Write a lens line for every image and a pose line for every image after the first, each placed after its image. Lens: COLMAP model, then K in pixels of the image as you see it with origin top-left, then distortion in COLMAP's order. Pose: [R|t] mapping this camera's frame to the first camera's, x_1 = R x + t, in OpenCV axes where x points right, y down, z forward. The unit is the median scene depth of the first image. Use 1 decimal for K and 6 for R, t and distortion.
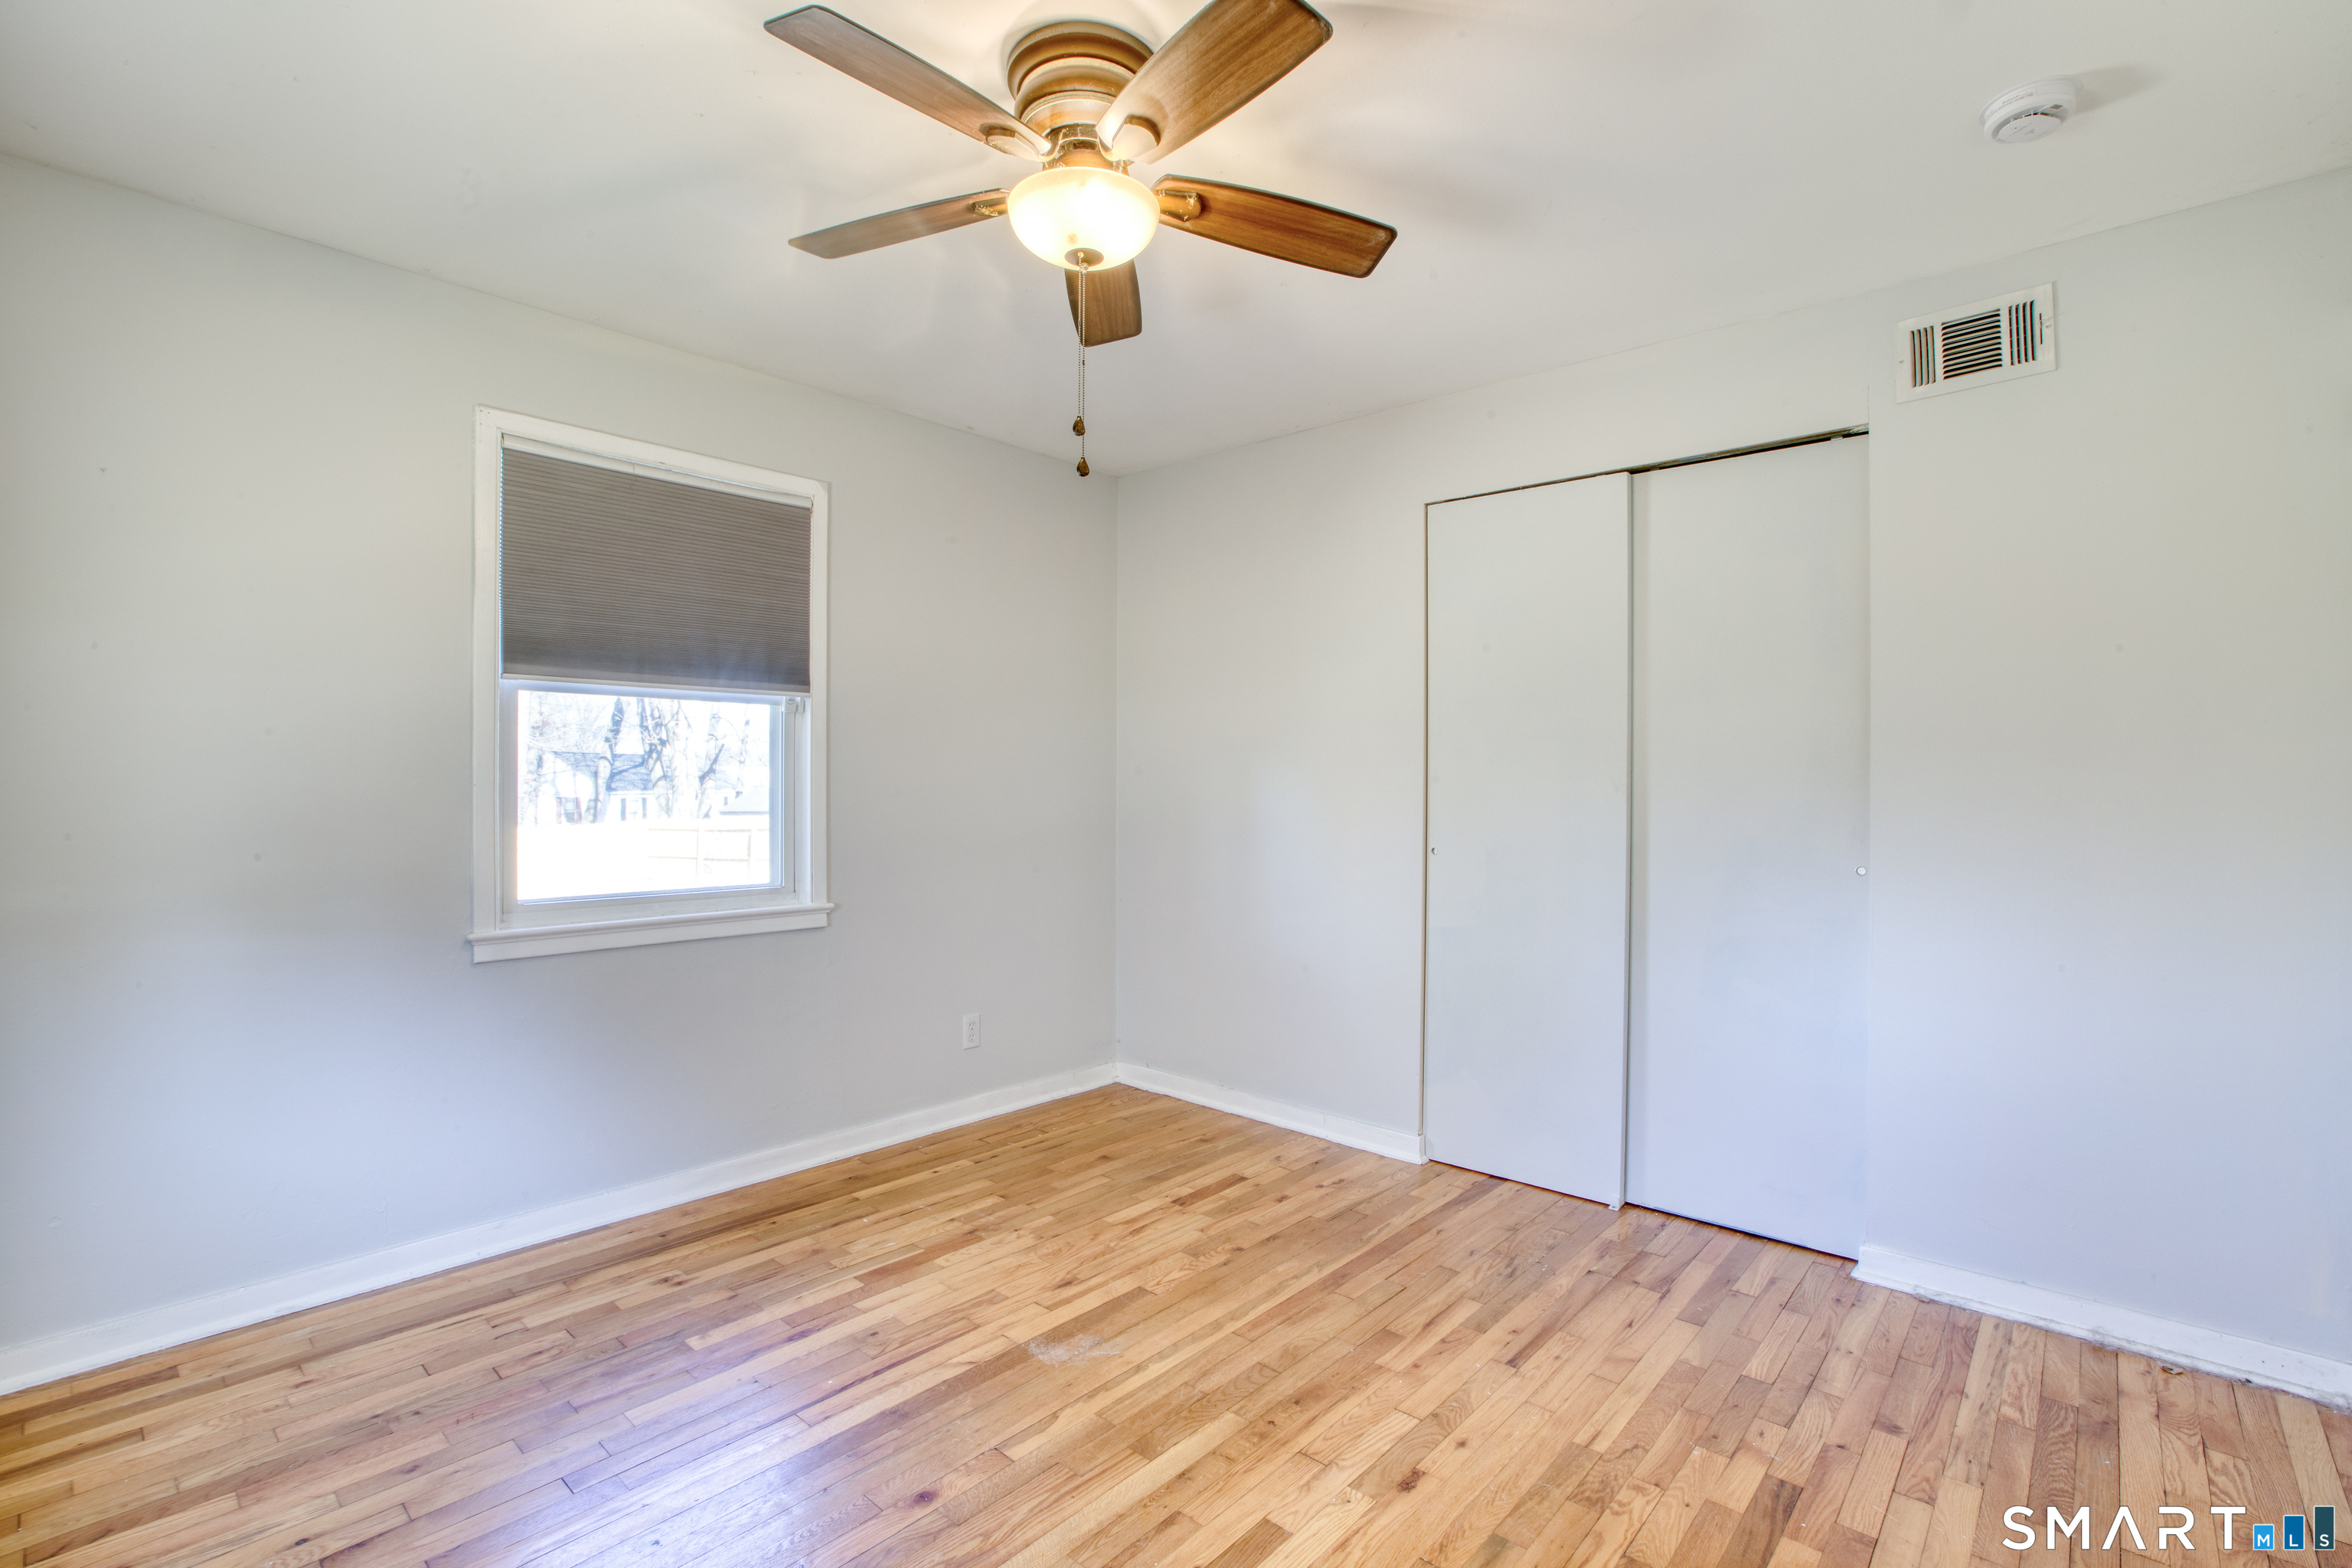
lens RADIAL K [[1072.7, 0, 1163.4], [0, 1072.7, 775.3], [0, 0, 1]] dist [-0.048325, 0.013864]
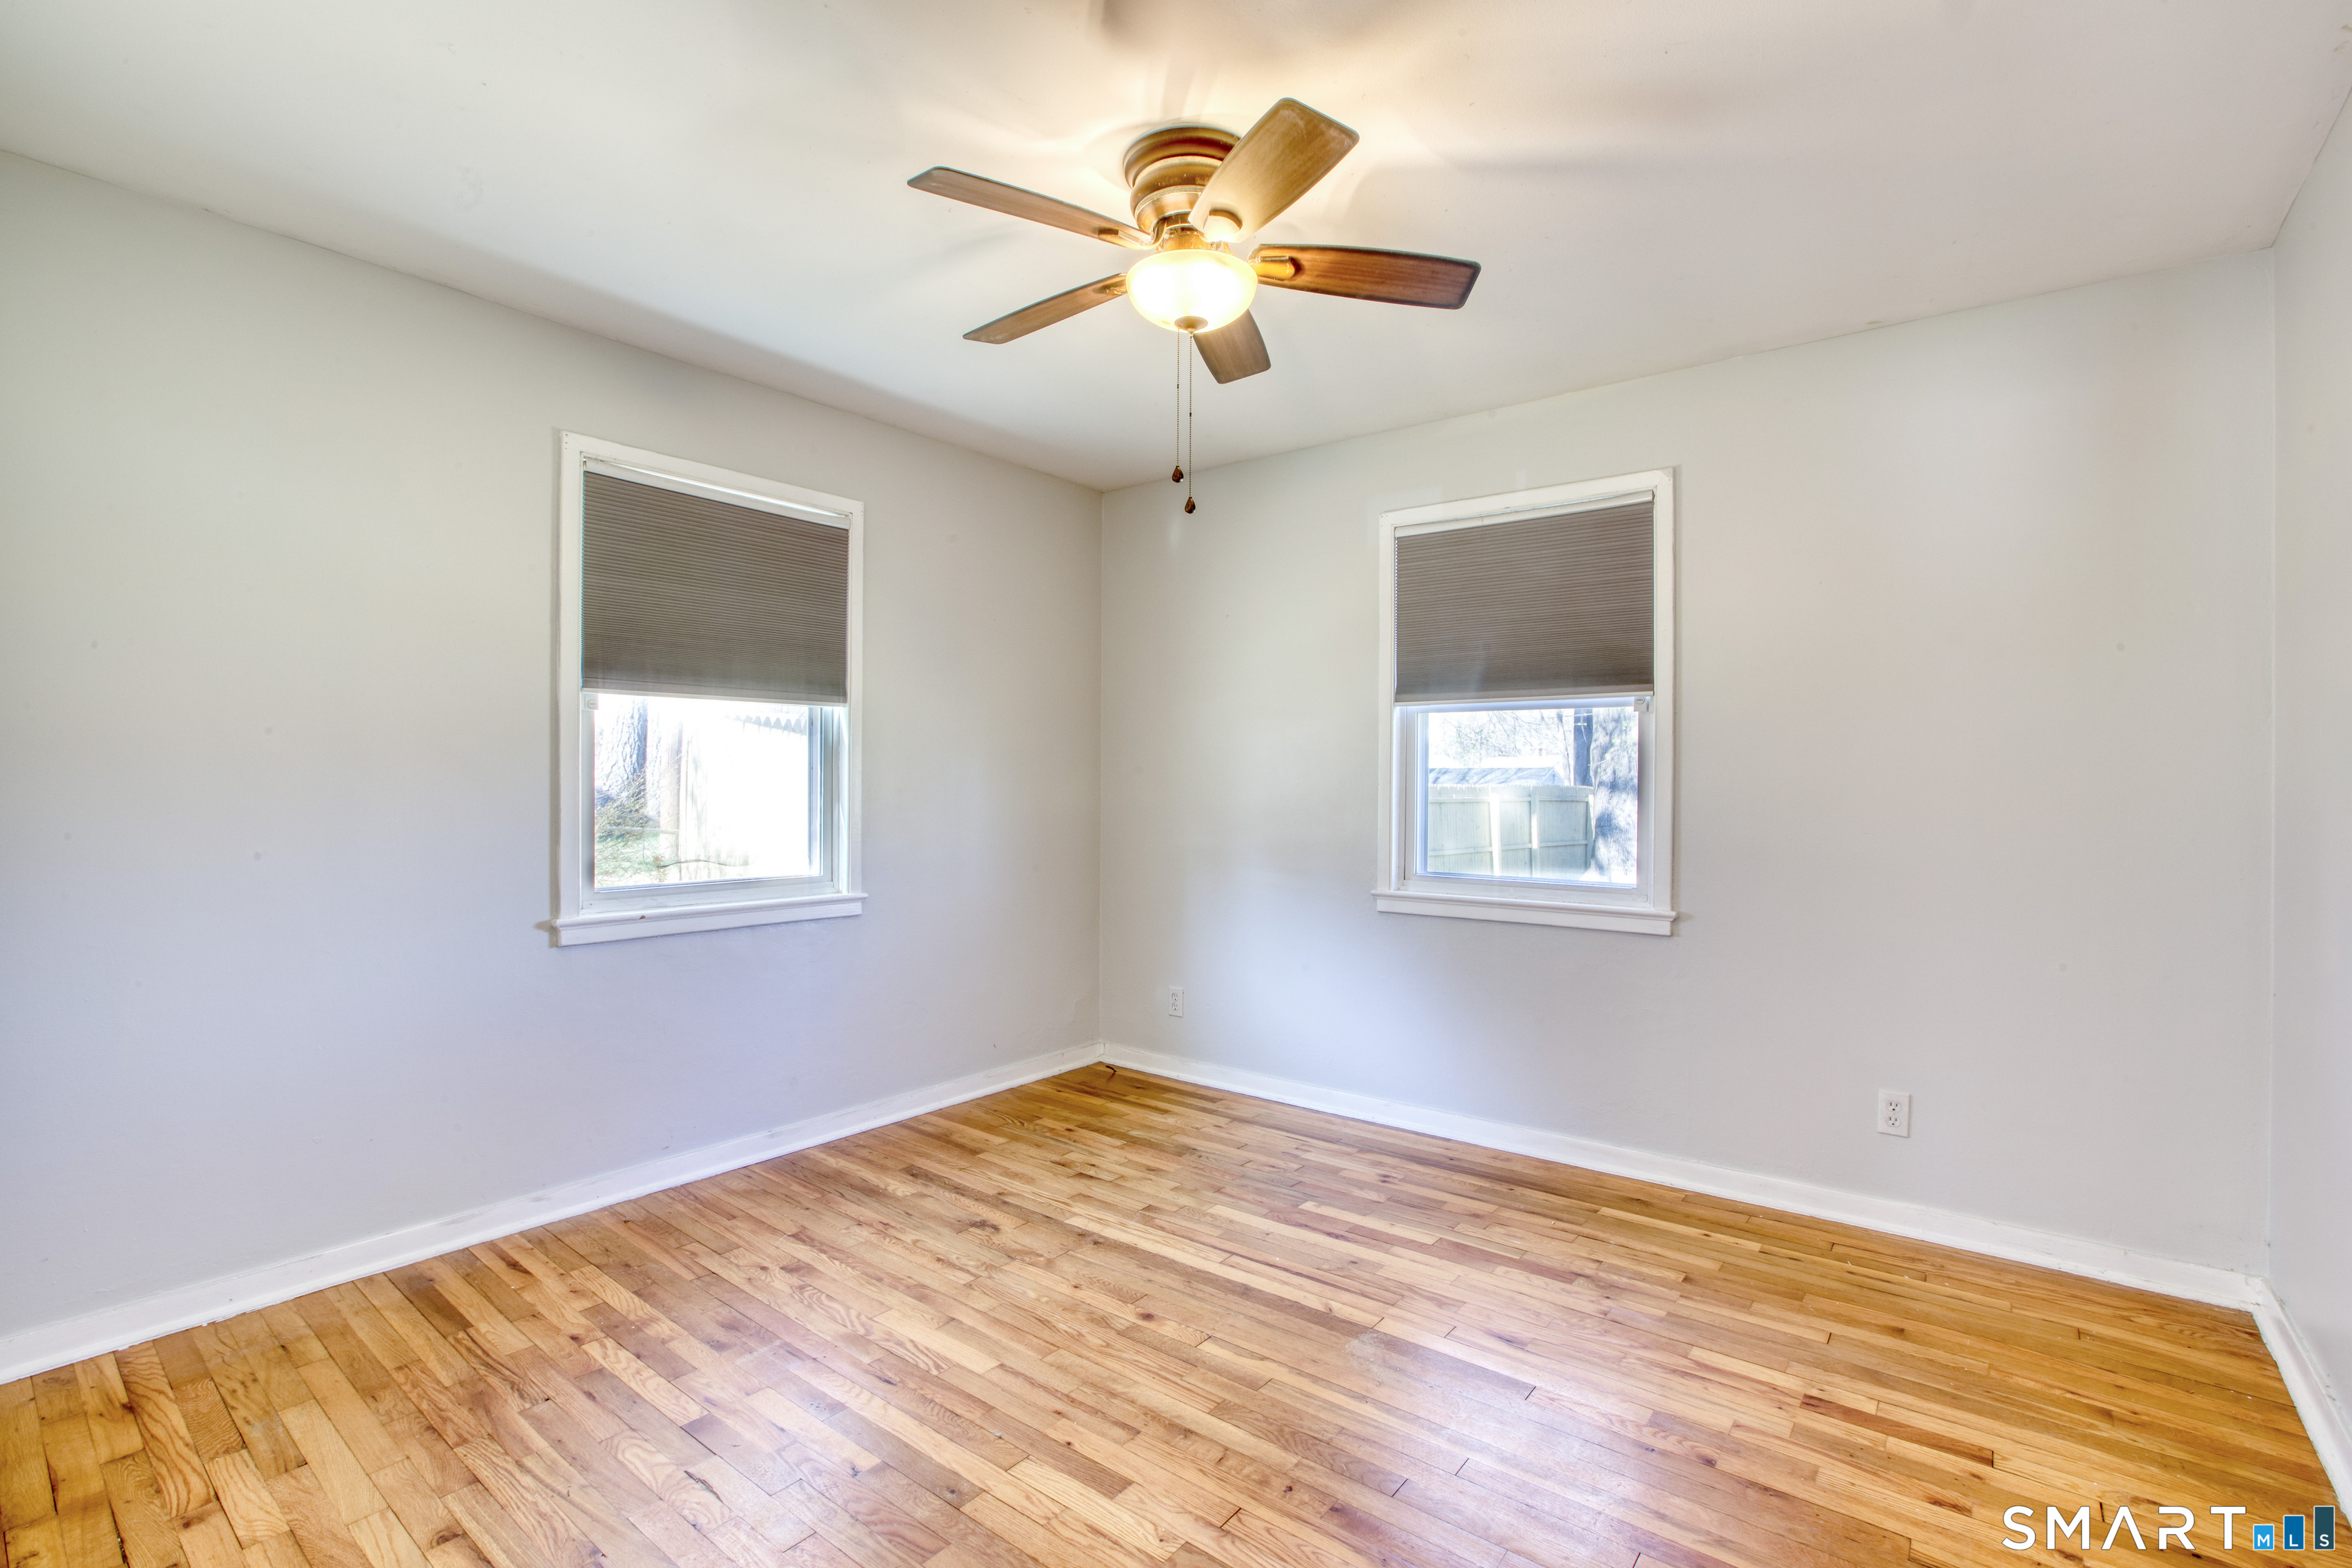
lens RADIAL K [[1072.7, 0, 1187.6], [0, 1072.7, 767.4], [0, 0, 1]] dist [-0.048325, 0.013864]
pose [[0.076111, -0.014233, -0.996998, 0.696086], [-0.001874, 0.999894, -0.014417, 0.008047], [0.997098, 0.002965, 0.076076, 0.587937]]
